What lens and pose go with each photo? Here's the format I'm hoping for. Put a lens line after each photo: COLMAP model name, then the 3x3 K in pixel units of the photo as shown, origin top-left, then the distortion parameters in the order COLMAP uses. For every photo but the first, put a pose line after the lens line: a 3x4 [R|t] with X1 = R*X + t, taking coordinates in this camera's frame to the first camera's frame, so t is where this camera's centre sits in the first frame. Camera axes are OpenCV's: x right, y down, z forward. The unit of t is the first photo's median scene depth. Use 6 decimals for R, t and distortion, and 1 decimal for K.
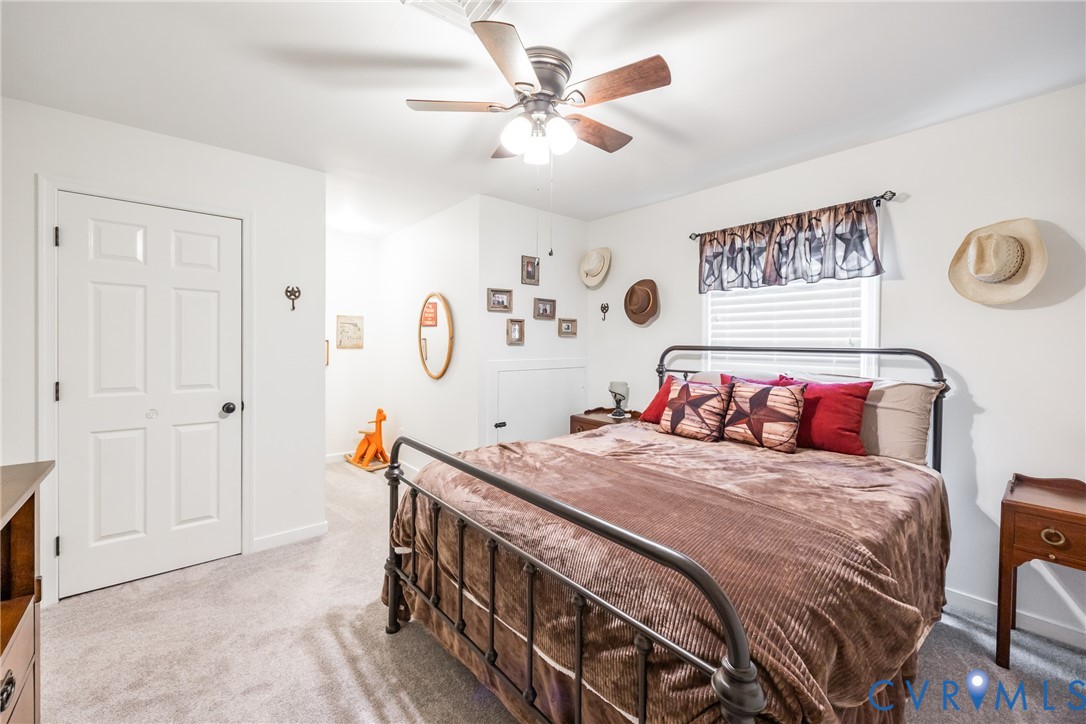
lens RADIAL K [[422.0, 0, 520.8], [0, 422.0, 347.8], [0, 0, 1]] dist [-0.002077, -0.000670]
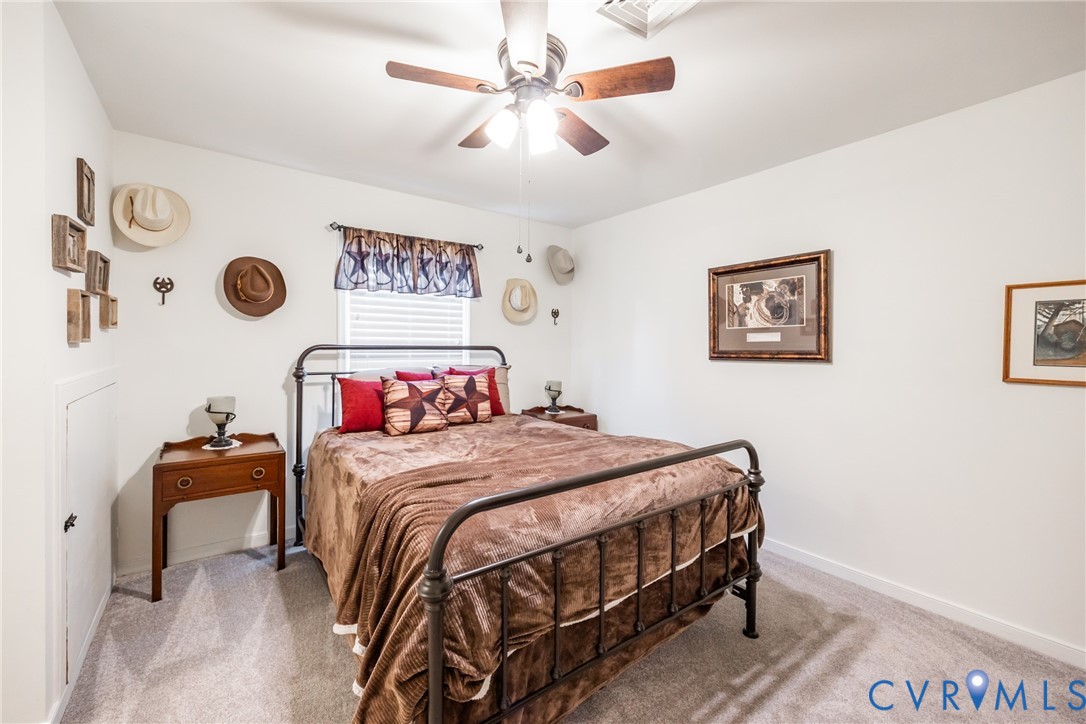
lens RADIAL K [[422.0, 0, 545.1], [0, 422.0, 351.3], [0, 0, 1]] dist [-0.002077, -0.000670]
pose [[0.056321, -0.022981, 0.998148, -0.615425], [0.004797, 0.999730, 0.022747, -0.011459], [-0.998401, 0.003507, 0.056416, 0.620461]]
